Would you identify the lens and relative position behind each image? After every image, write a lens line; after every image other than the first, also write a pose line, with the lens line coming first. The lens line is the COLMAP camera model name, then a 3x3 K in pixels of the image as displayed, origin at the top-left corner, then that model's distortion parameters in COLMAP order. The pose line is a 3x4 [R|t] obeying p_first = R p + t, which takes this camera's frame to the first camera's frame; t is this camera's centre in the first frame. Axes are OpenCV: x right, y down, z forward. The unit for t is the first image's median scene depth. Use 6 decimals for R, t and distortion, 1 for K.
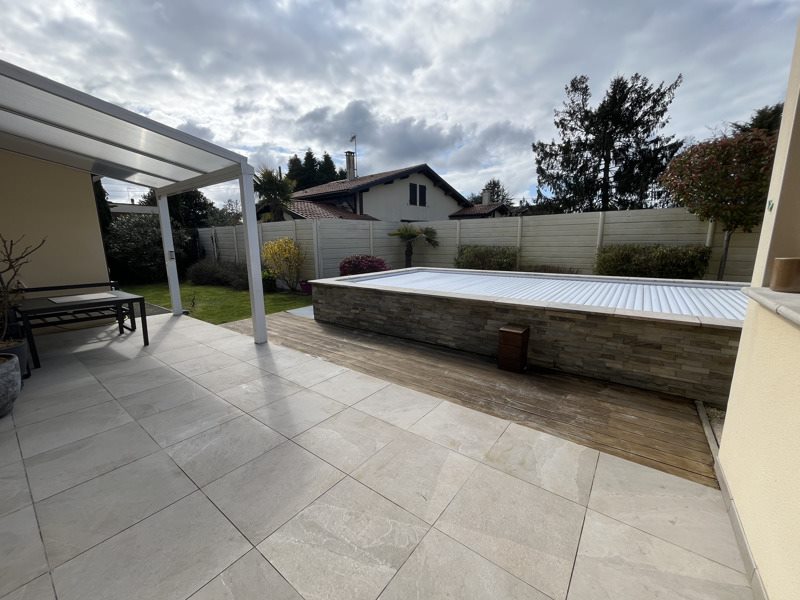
lens RADIAL K [[321.4, 0, 399.7], [0, 321.4, 301.4], [0, 0, 1]] dist [-0.003039, 0.000284]
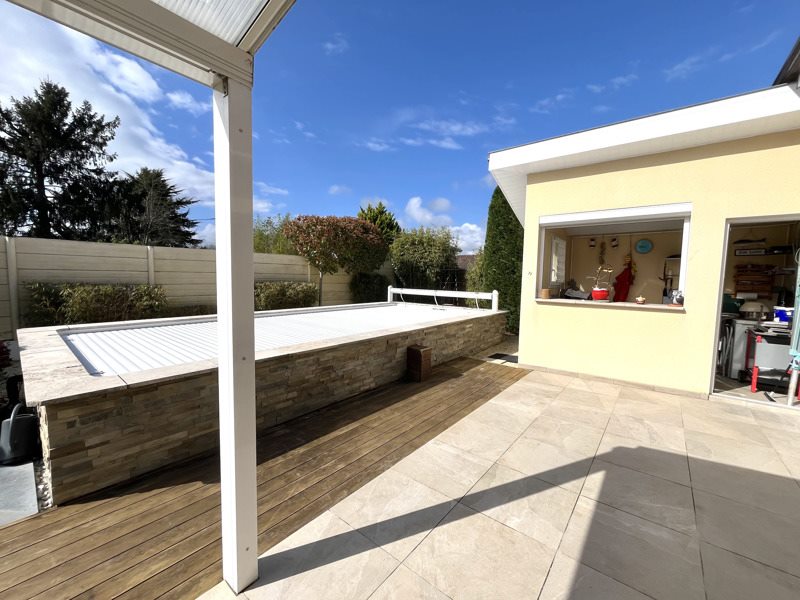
lens RADIAL K [[321.4, 0, 398.9], [0, 321.4, 300.9], [0, 0, 1]] dist [-0.003039, 0.000284]
pose [[0.042685, -0.064057, 0.997033, -0.618394], [0.168684, 0.984078, 0.056003, -0.125313], [-0.984746, 0.165793, 0.052811, 0.642849]]
